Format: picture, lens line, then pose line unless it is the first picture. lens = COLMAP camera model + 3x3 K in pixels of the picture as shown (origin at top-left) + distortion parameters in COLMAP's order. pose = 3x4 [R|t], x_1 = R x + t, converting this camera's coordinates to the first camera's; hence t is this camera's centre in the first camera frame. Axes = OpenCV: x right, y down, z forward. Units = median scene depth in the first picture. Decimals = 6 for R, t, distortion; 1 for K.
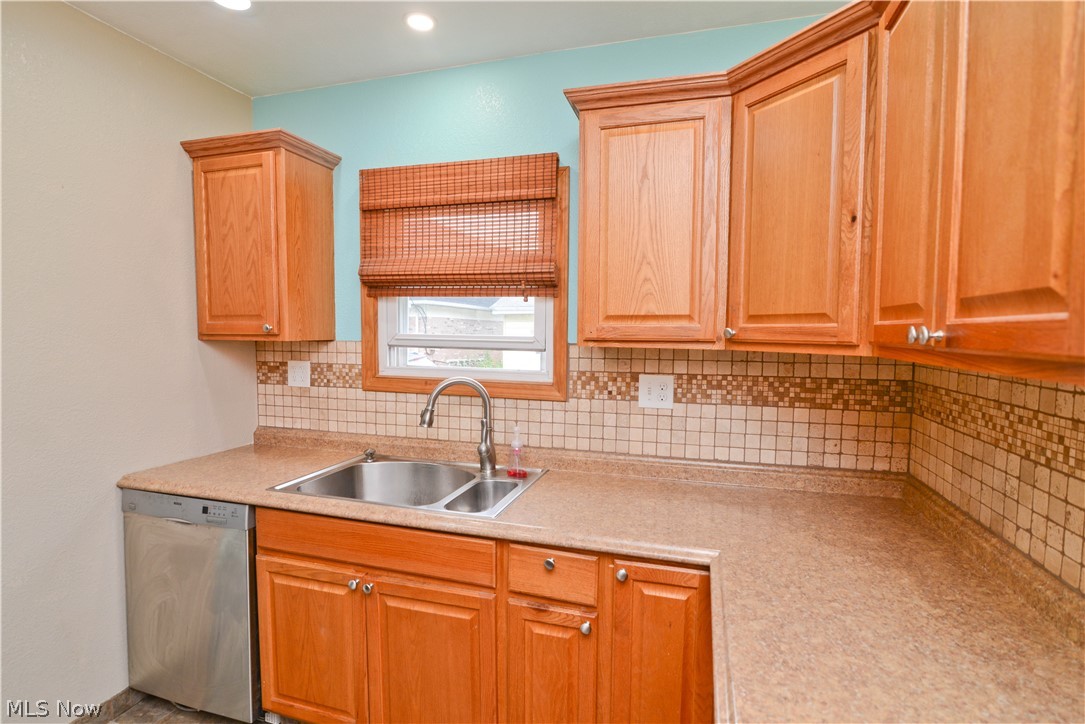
lens RADIAL K [[497.4, 0, 542.5], [0, 497.4, 362.0], [0, 0, 1]] dist [-0.016066, -0.000147]
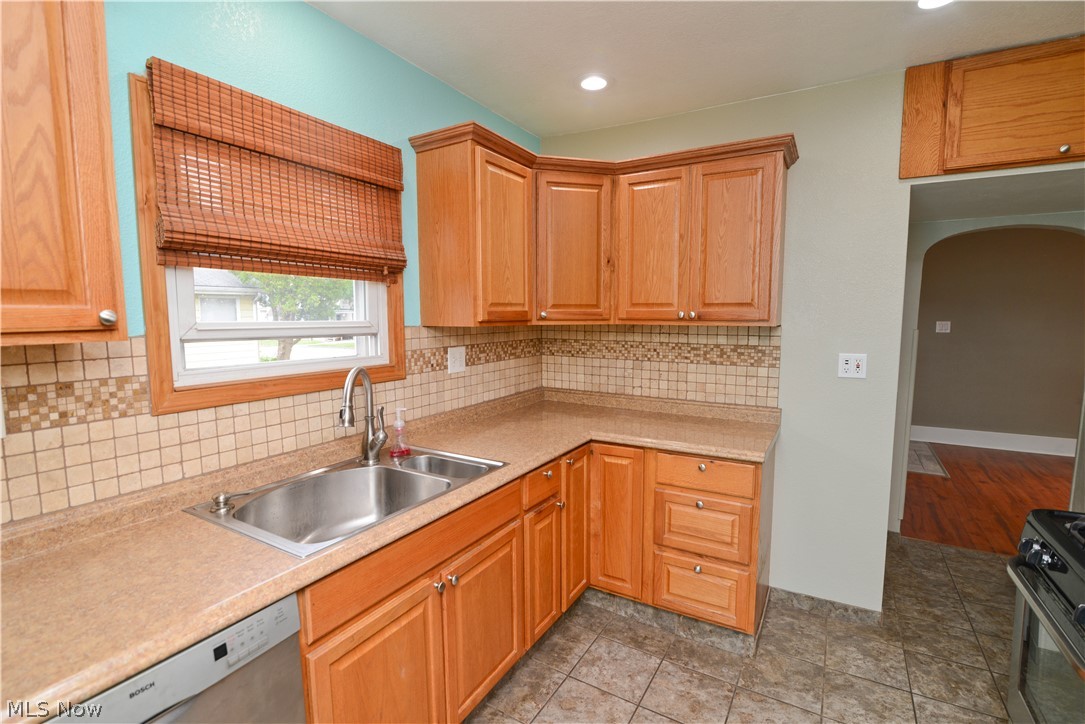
lens RADIAL K [[497.4, 0, 542.5], [0, 497.4, 362.0], [0, 0, 1]] dist [-0.016066, -0.000147]
pose [[0.254249, -0.106493, 0.961258, -0.946357], [0.061361, 0.993693, 0.093857, -0.043016], [-0.965190, 0.035120, 0.259179, 0.425904]]
